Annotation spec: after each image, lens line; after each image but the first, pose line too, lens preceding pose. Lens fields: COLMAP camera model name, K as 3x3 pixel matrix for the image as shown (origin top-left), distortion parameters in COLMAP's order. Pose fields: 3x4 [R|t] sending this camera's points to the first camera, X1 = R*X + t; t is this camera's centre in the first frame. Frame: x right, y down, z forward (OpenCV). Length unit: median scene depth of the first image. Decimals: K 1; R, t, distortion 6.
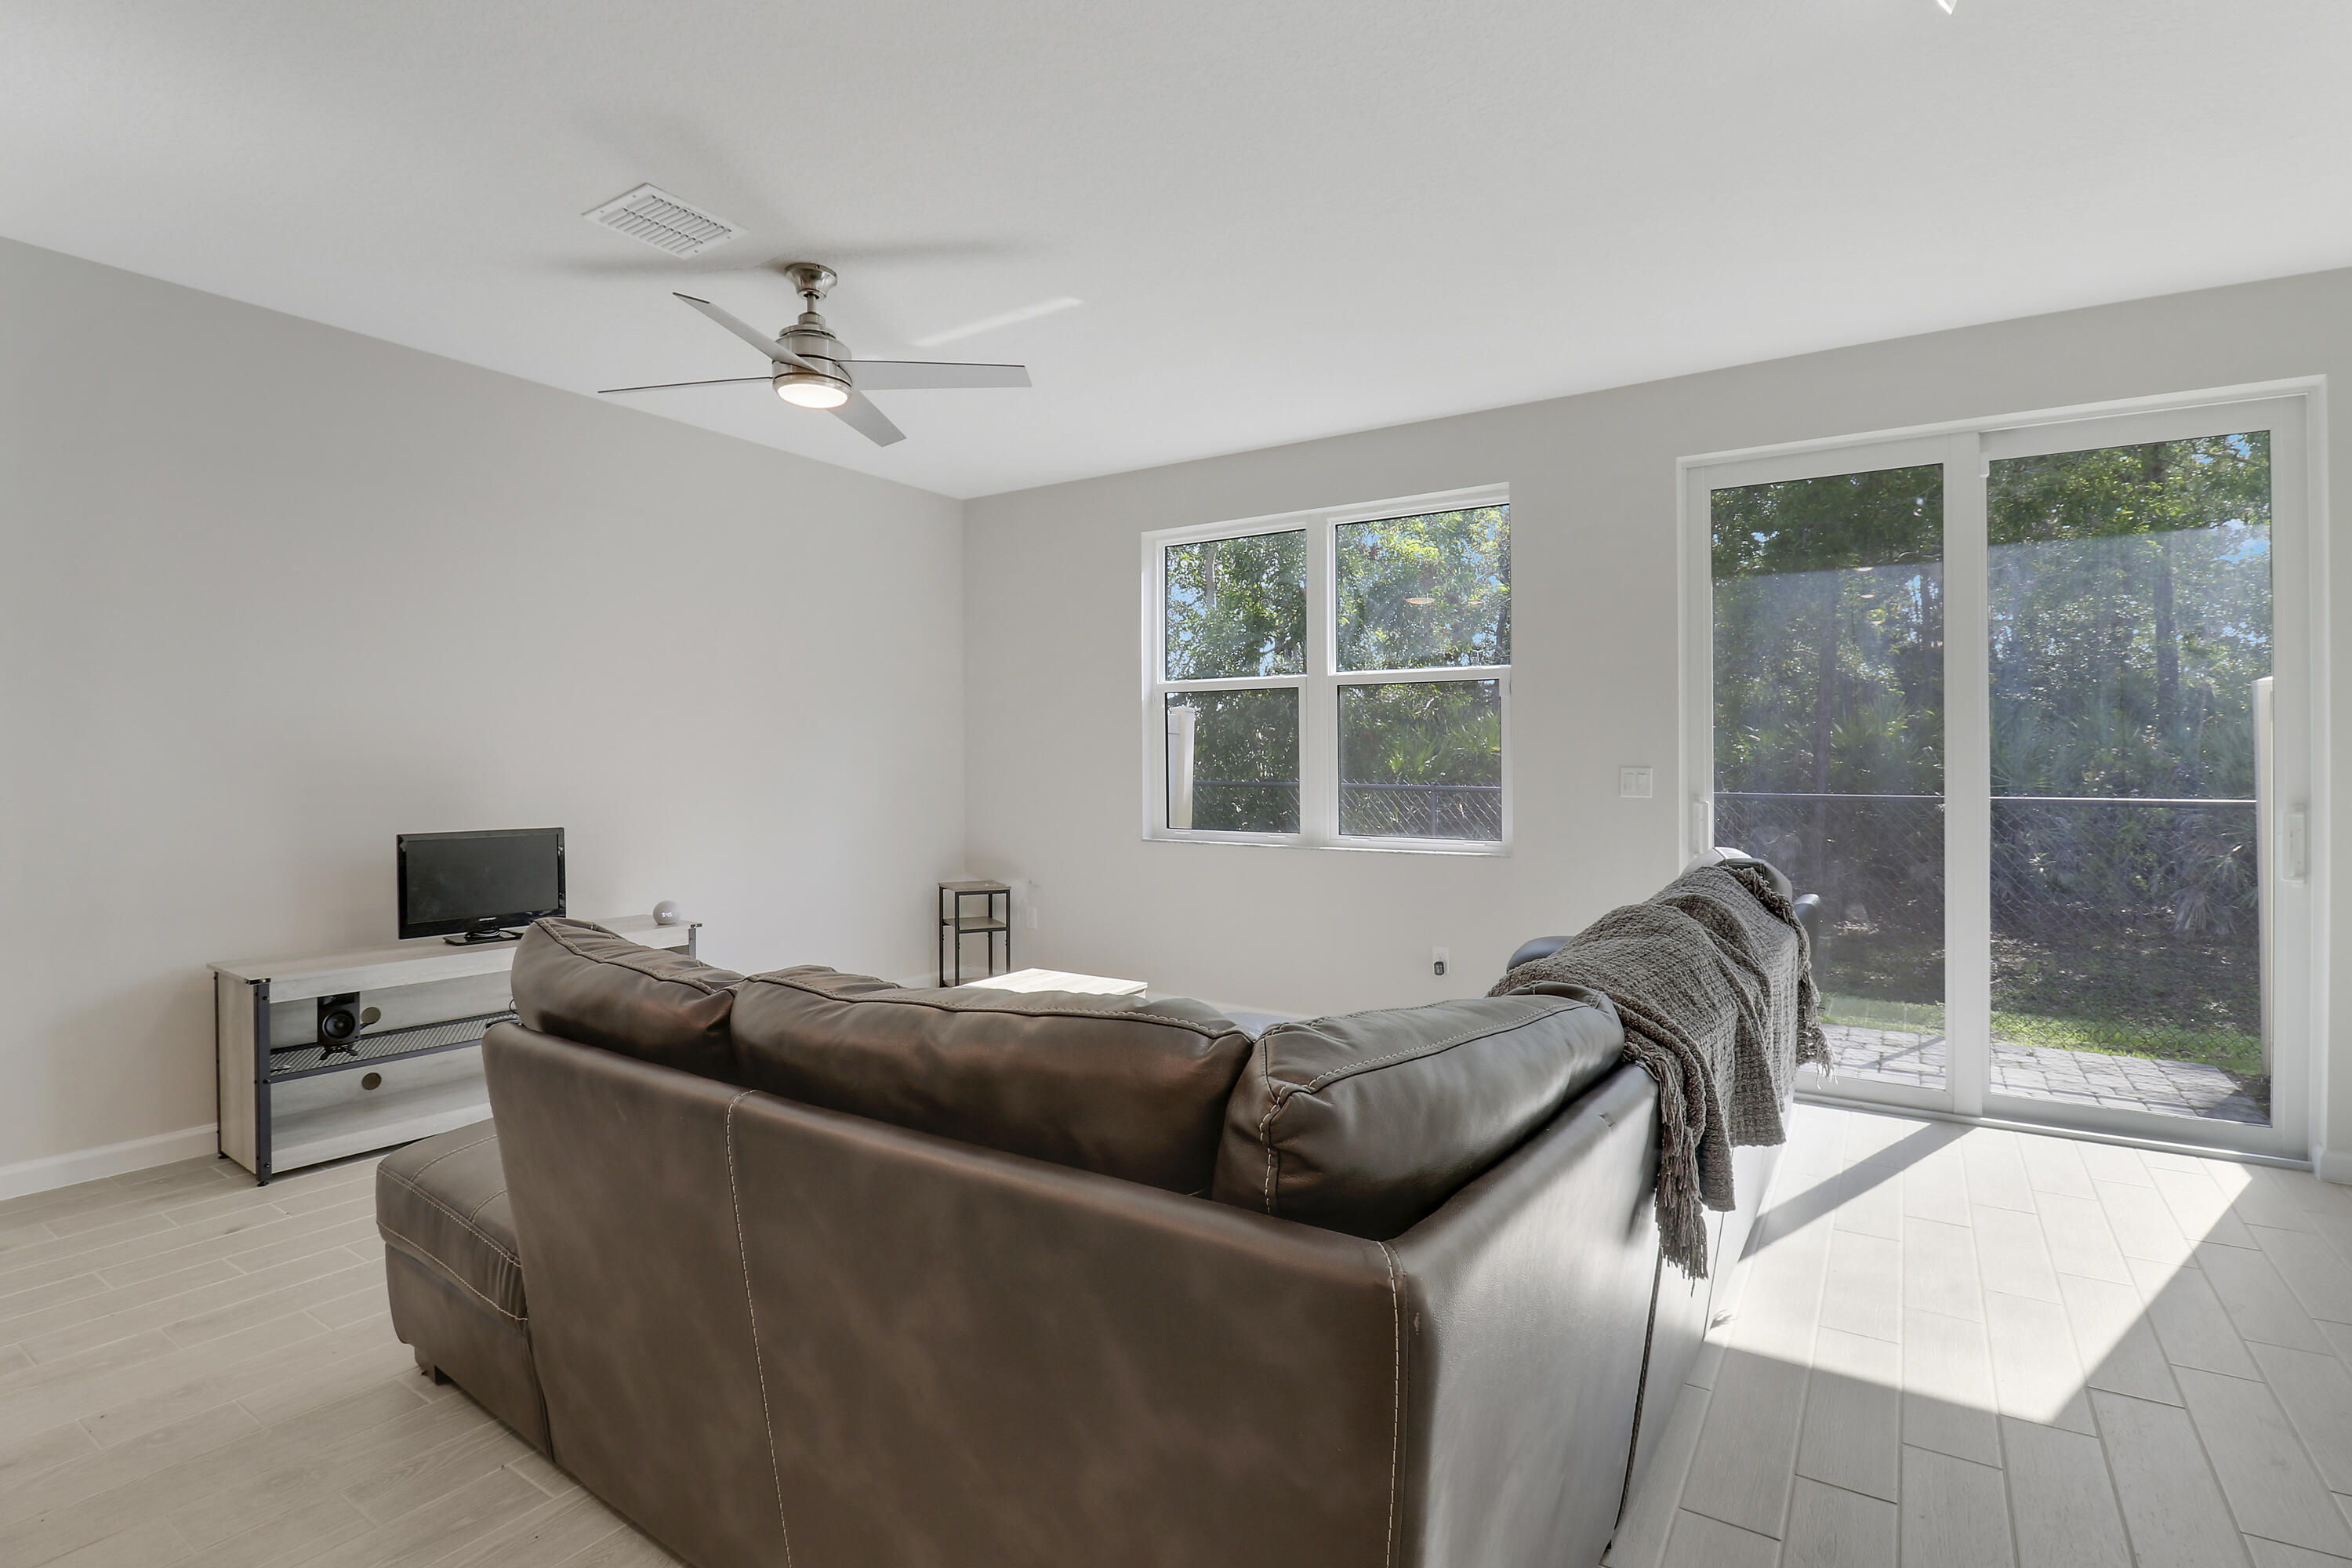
lens RADIAL K [[1110.4, 0, 1177.7], [0, 1110.4, 762.0], [0, 0, 1]] dist [-0.030911, 0.000243]
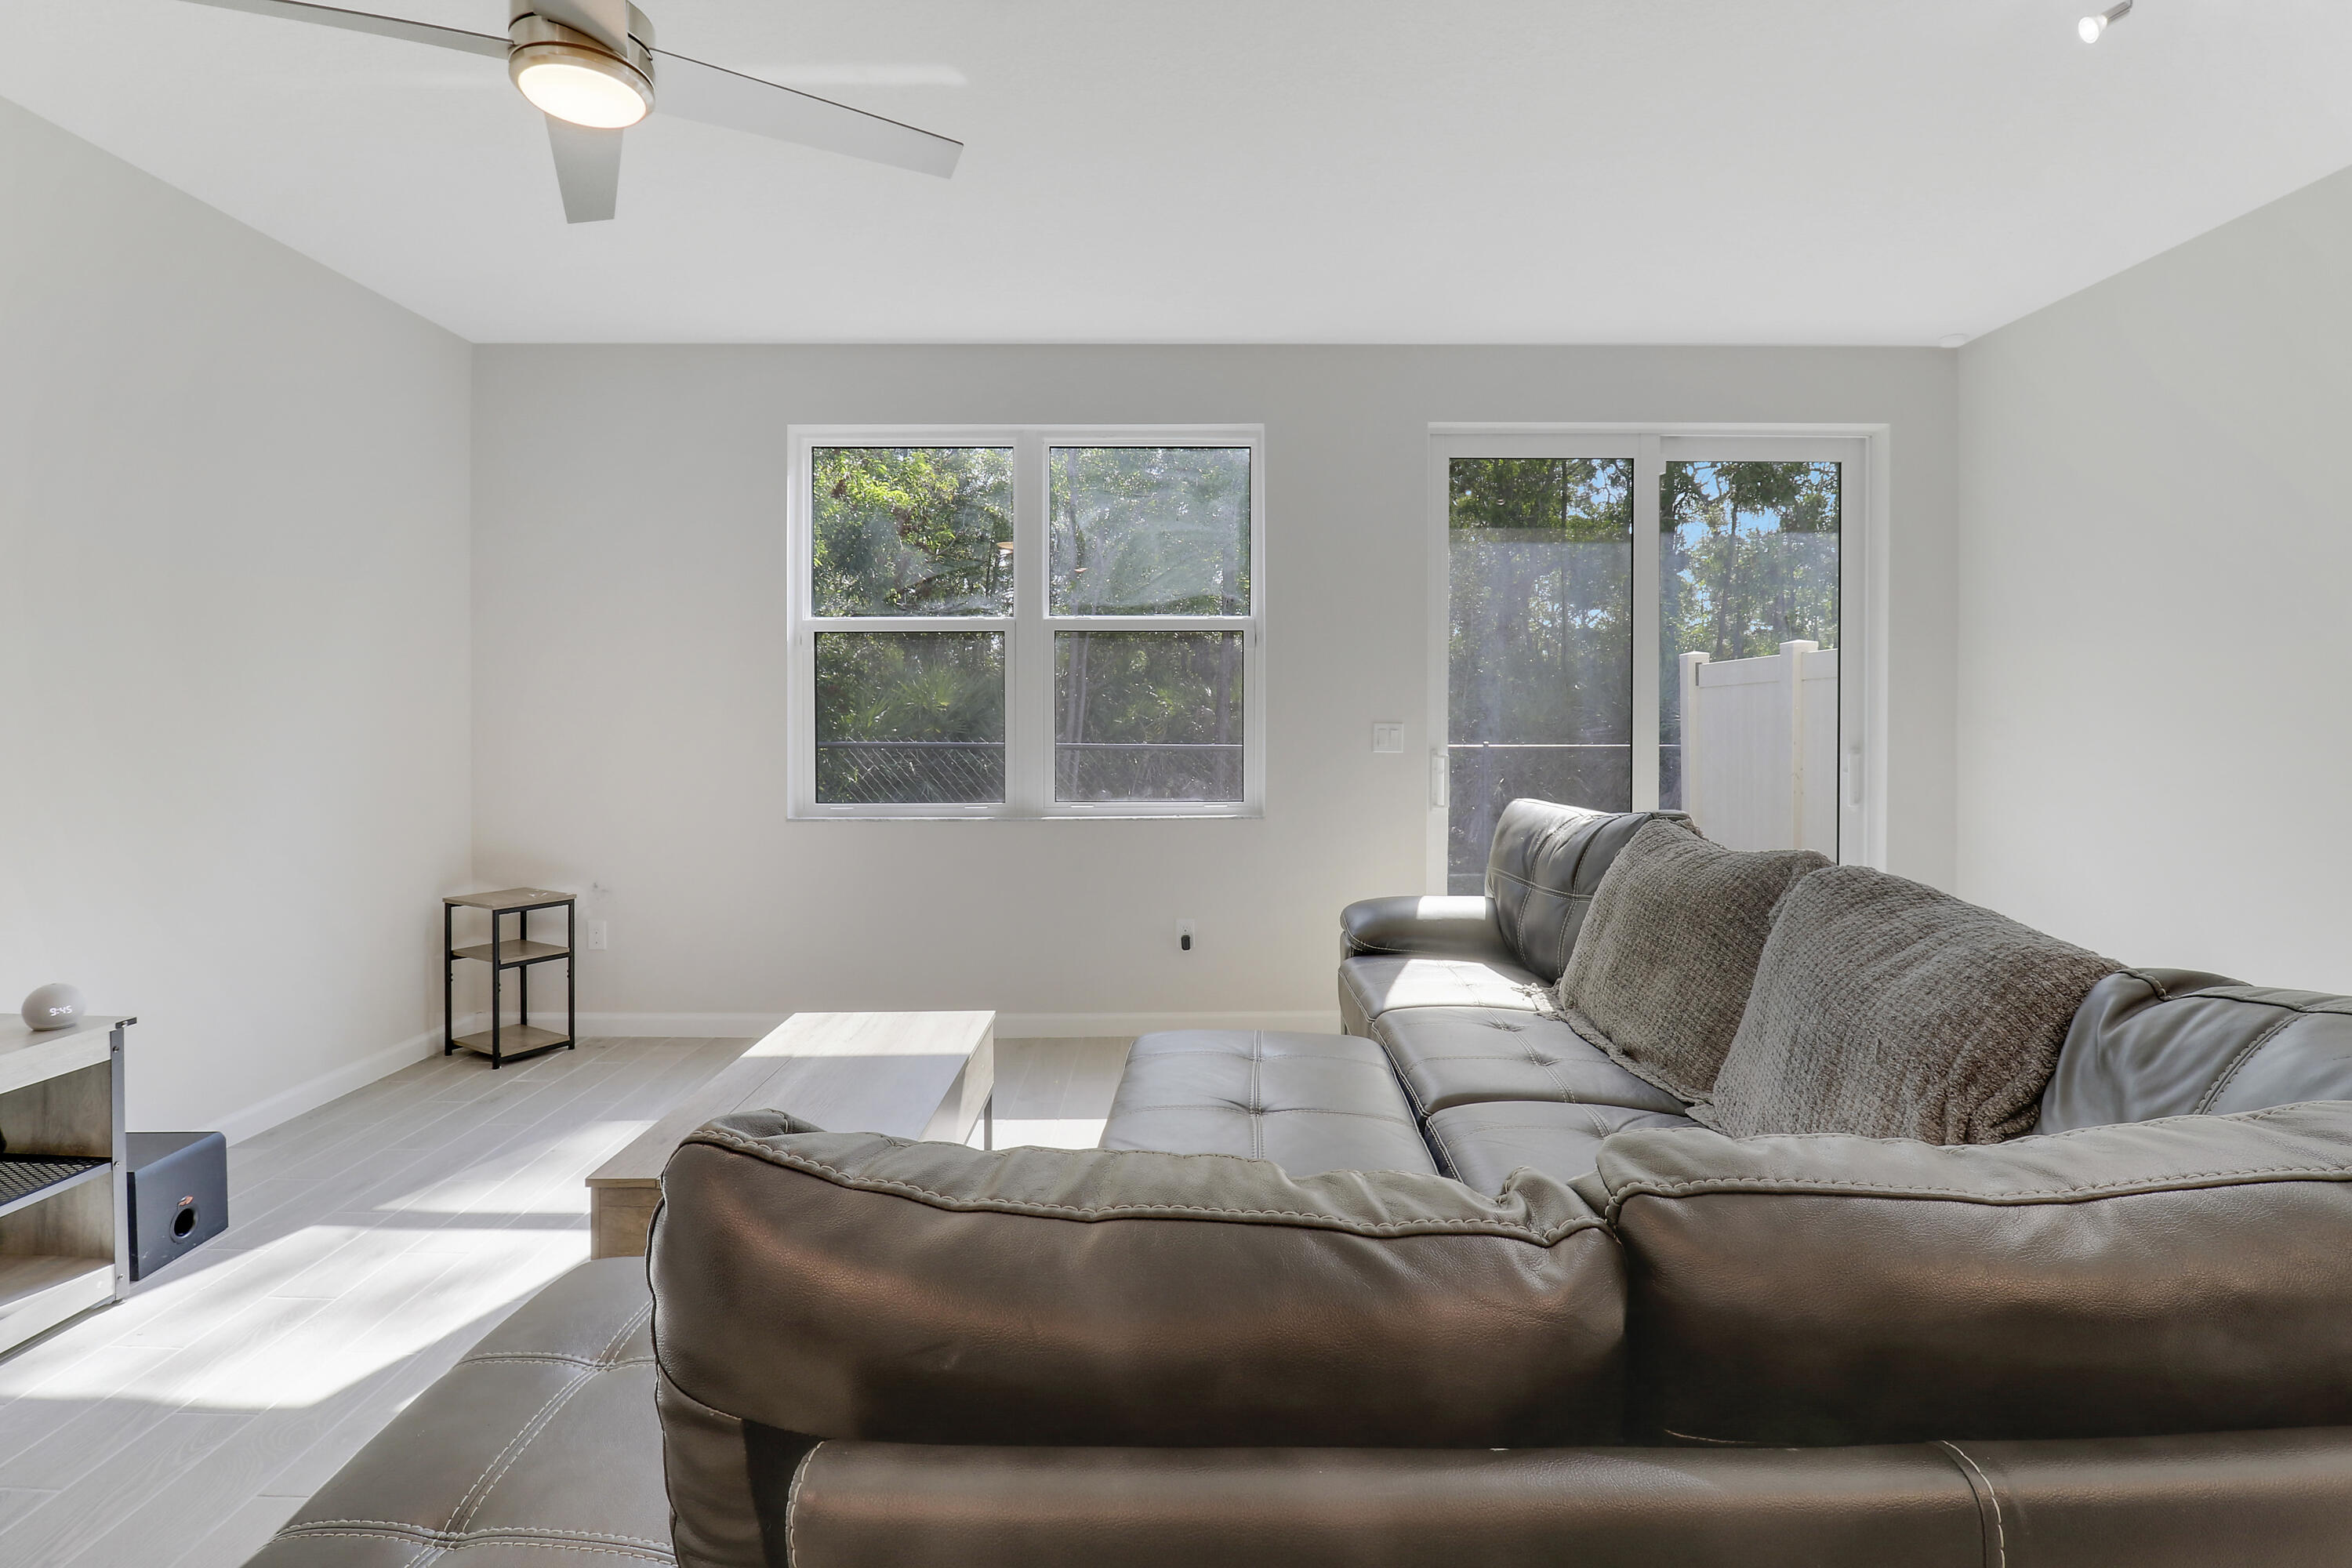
lens RADIAL K [[1095.9, 0, 1178.4], [0, 1095.9, 712.6], [0, 0, 1]] dist [-0.000352, -0.023047]
pose [[0.828819, -0.001595, 0.559515, -0.257461], [0.003194, 0.999993, -0.001881, -0.003065], [-0.559508, 0.003346, 0.828818, 0.230162]]
